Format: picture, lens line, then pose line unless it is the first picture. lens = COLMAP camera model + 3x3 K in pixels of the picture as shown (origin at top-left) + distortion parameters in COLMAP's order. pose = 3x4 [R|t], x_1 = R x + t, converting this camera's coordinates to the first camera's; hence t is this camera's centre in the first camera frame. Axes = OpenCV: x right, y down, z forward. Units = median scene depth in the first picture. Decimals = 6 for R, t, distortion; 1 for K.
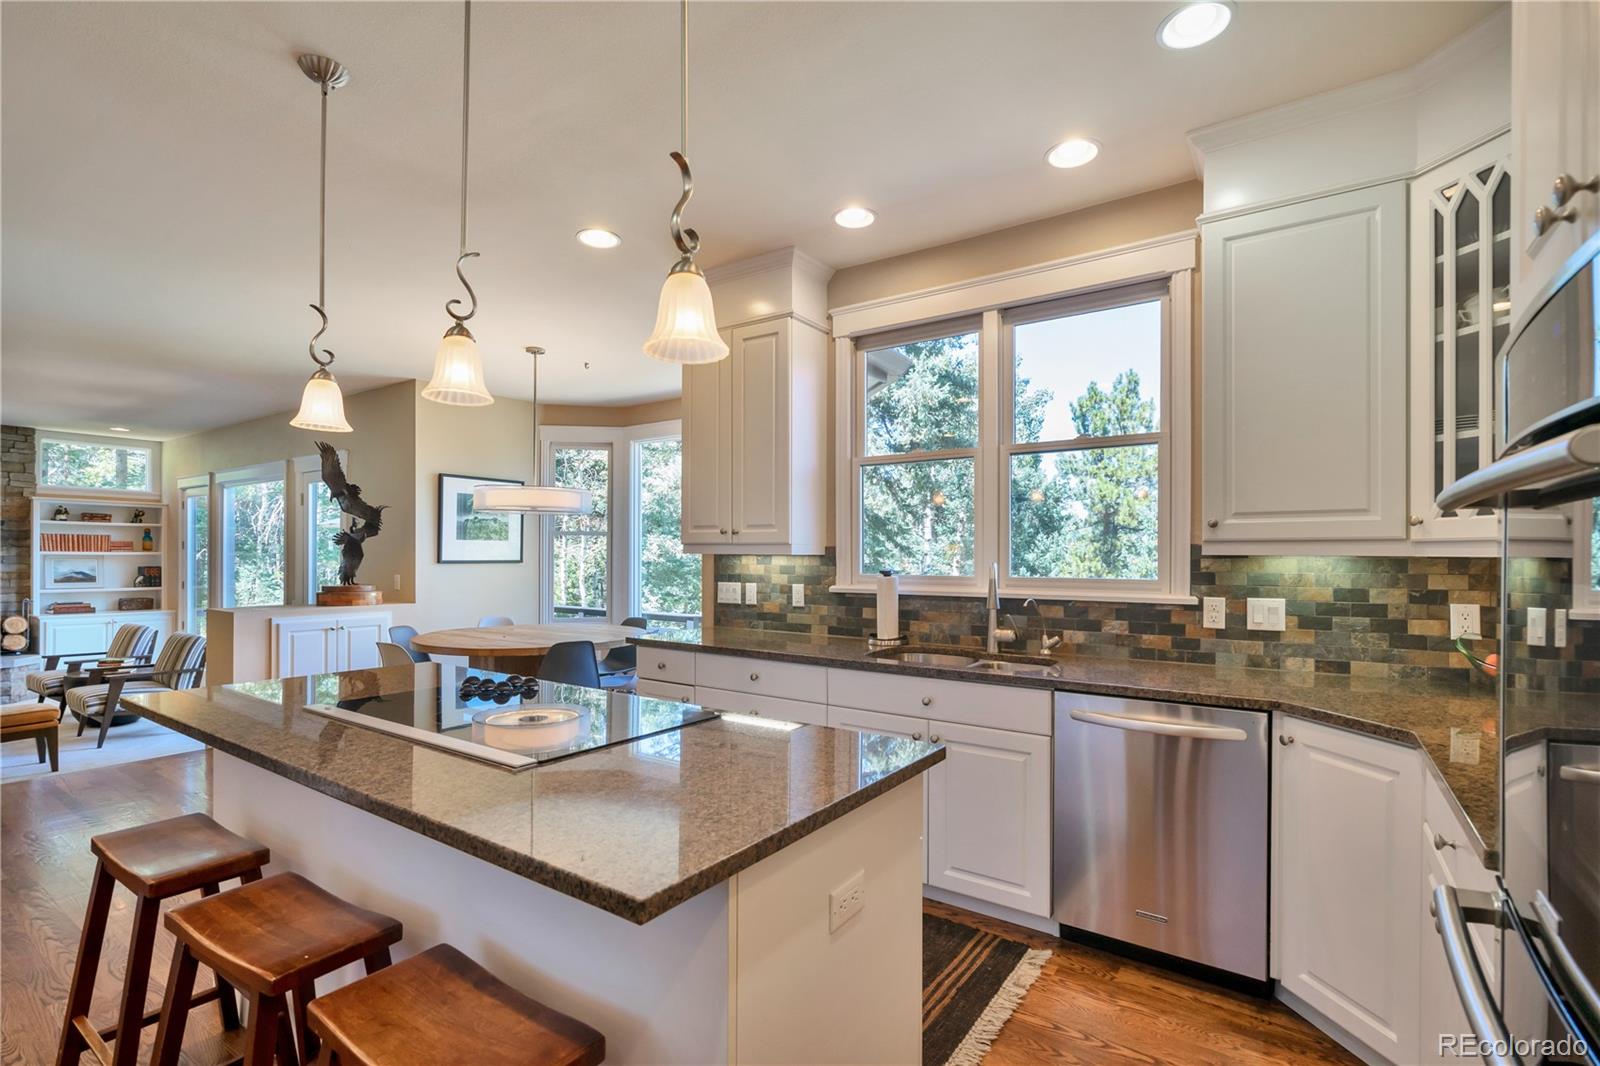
lens RADIAL K [[731.8, 0, 820.3], [0, 731.8, 566.7], [0, 0, 1]] dist [-0.003712, 0.000335]
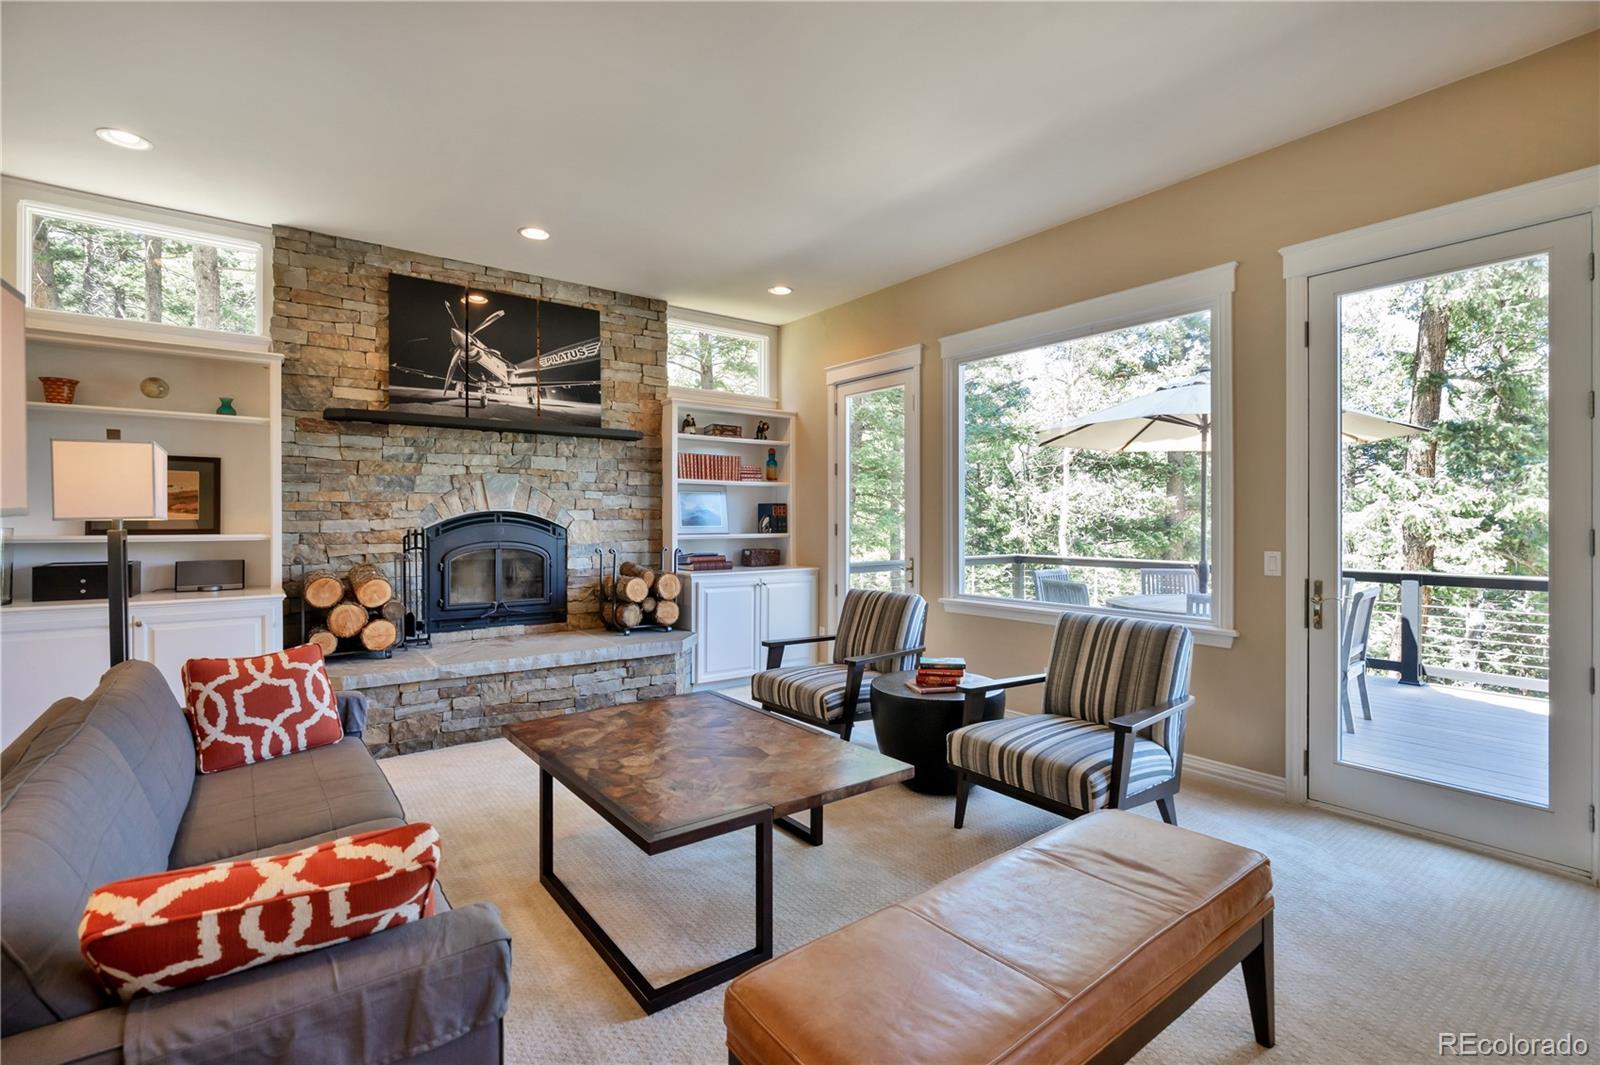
lens RADIAL K [[731.8, 0, 799.0], [0, 731.8, 525.1], [0, 0, 1]] dist [-0.003712, 0.000335]
pose [[0.948236, -0.002994, -0.317553, -0.716626], [0.001538, 0.999987, -0.004835, 0.025039], [0.317563, 0.004097, 0.948228, 0.371558]]
